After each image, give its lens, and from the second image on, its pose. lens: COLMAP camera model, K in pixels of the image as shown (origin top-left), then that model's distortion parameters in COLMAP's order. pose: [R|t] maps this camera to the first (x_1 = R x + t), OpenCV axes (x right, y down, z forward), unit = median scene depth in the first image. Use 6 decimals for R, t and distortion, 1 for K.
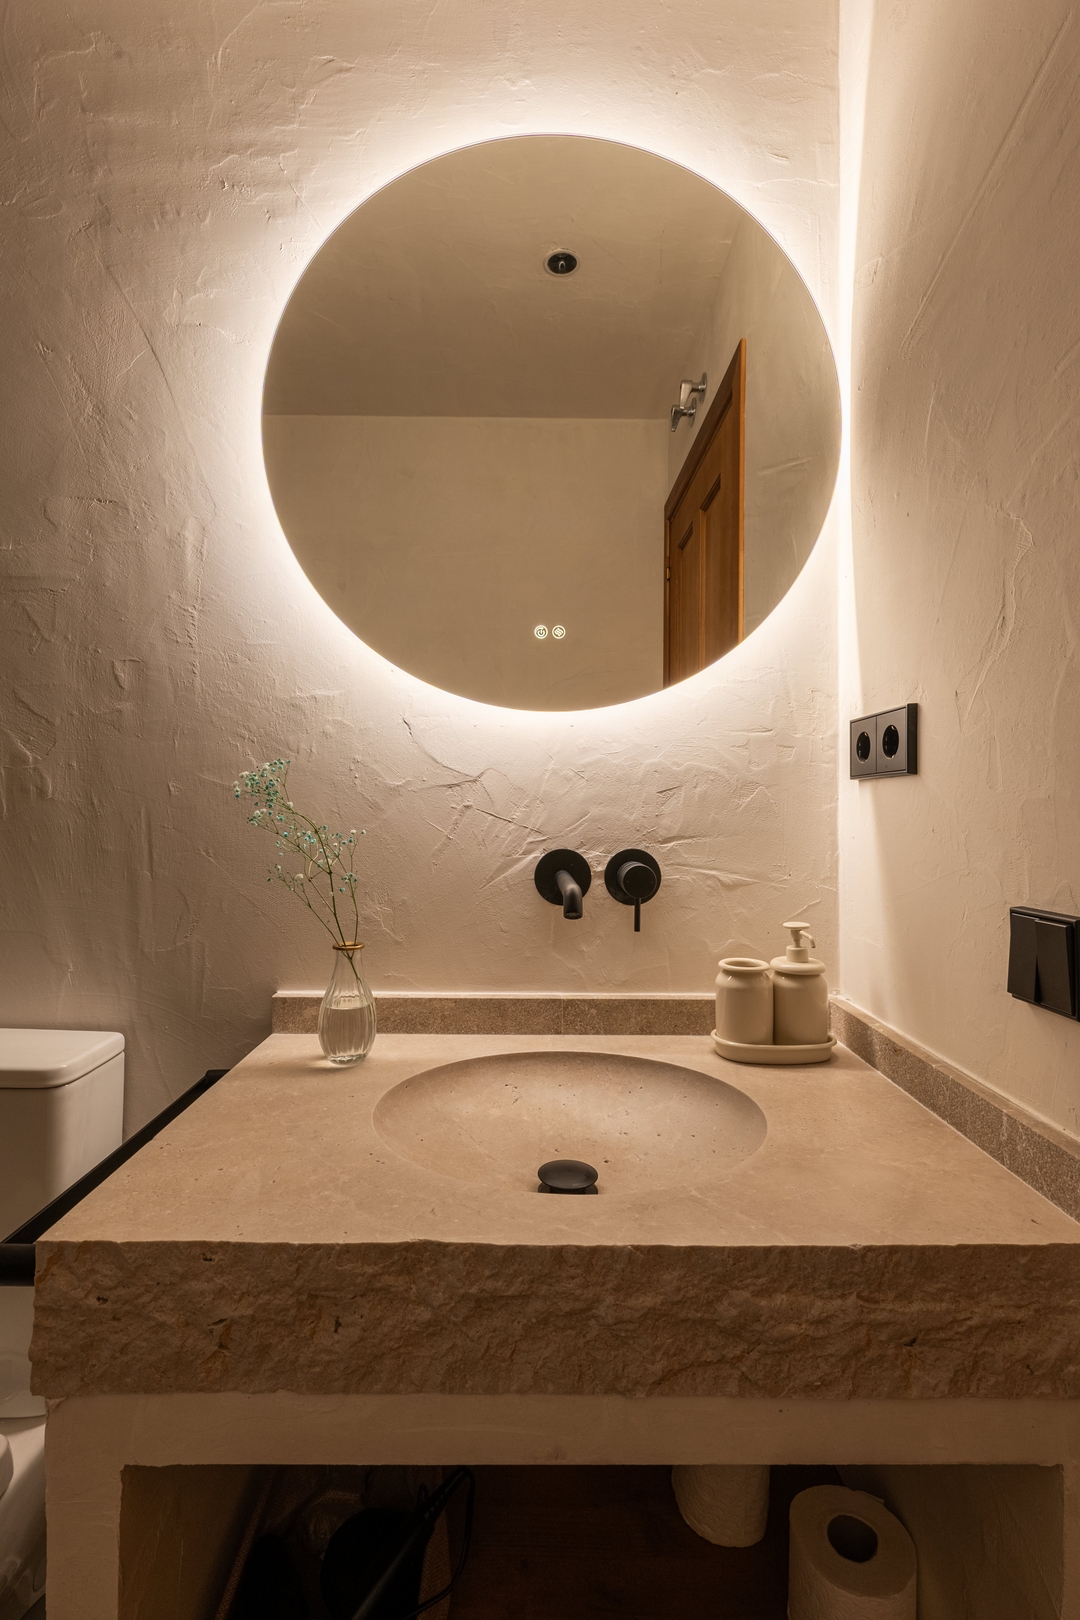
lens RADIAL K [[735.4, 0, 538.7], [0, 735.4, 800.7], [0, 0, 1]] dist [-0.002351, -0.000004]
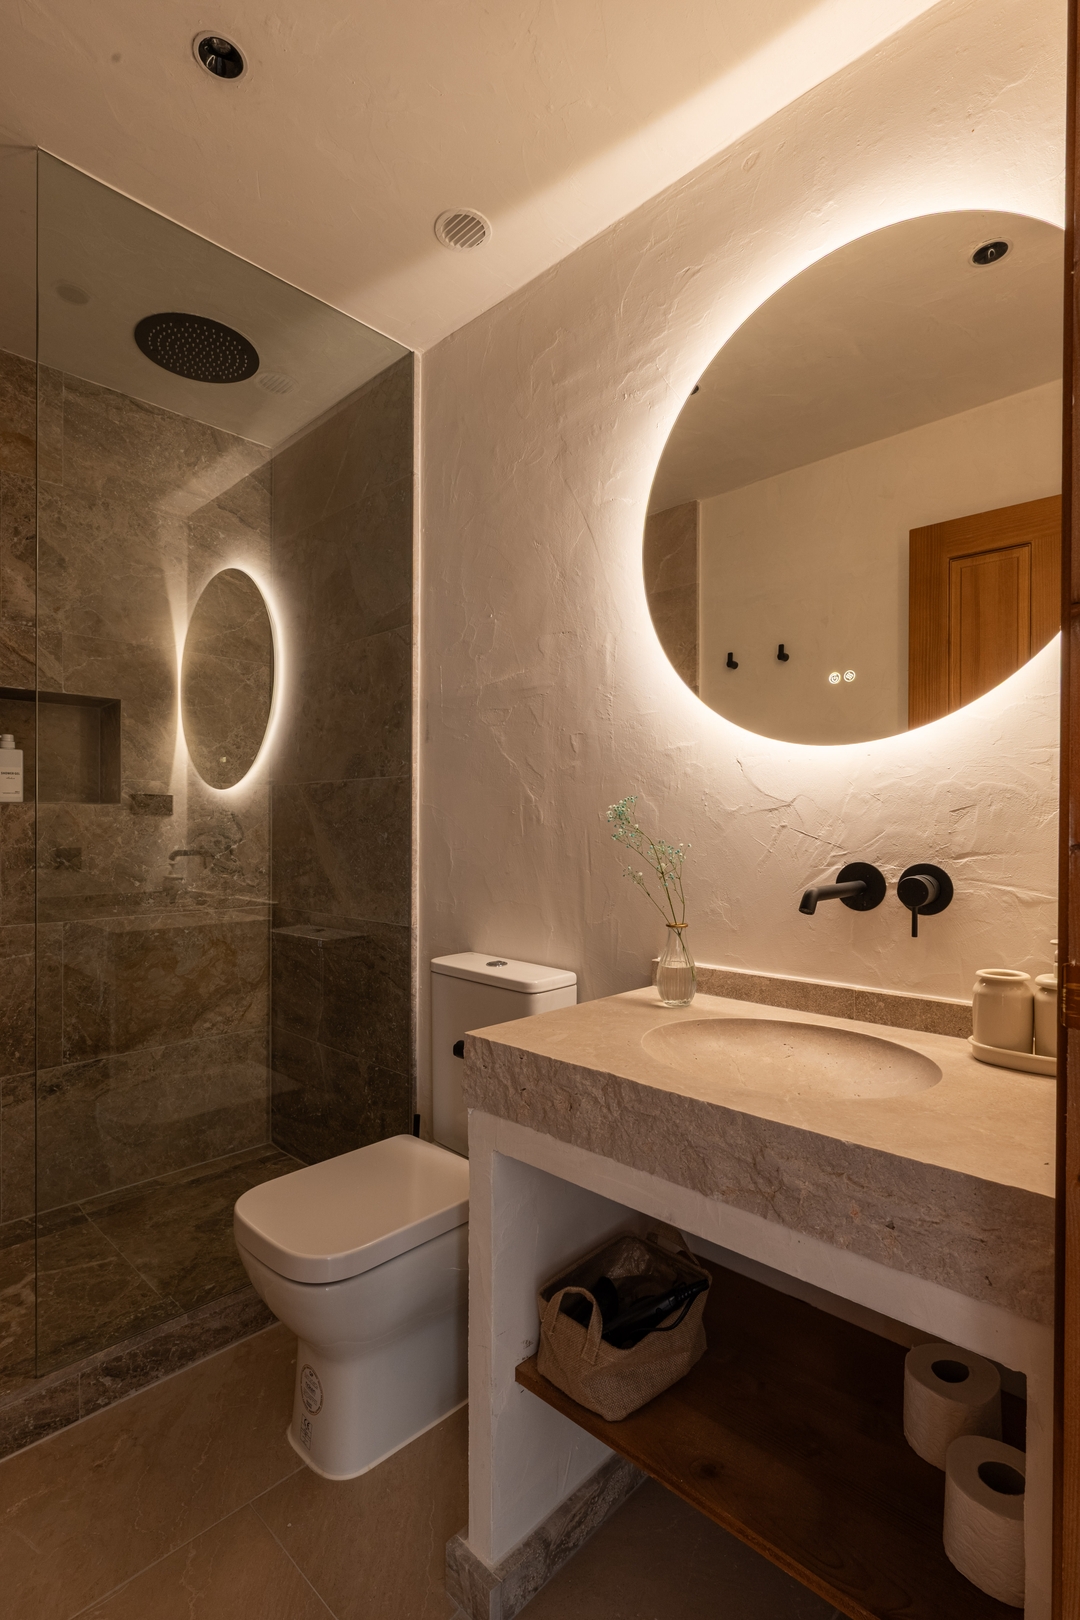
lens RADIAL K [[763.2, 0, 540.8], [0, 763.2, 834.7], [0, 0, 1]] dist [0.001893, -0.000361]
pose [[0.718125, -0.001834, -0.695911, 0.506481], [0.013151, 0.999854, 0.010936, 0.002628], [0.695789, -0.017005, 0.718044, -0.211155]]
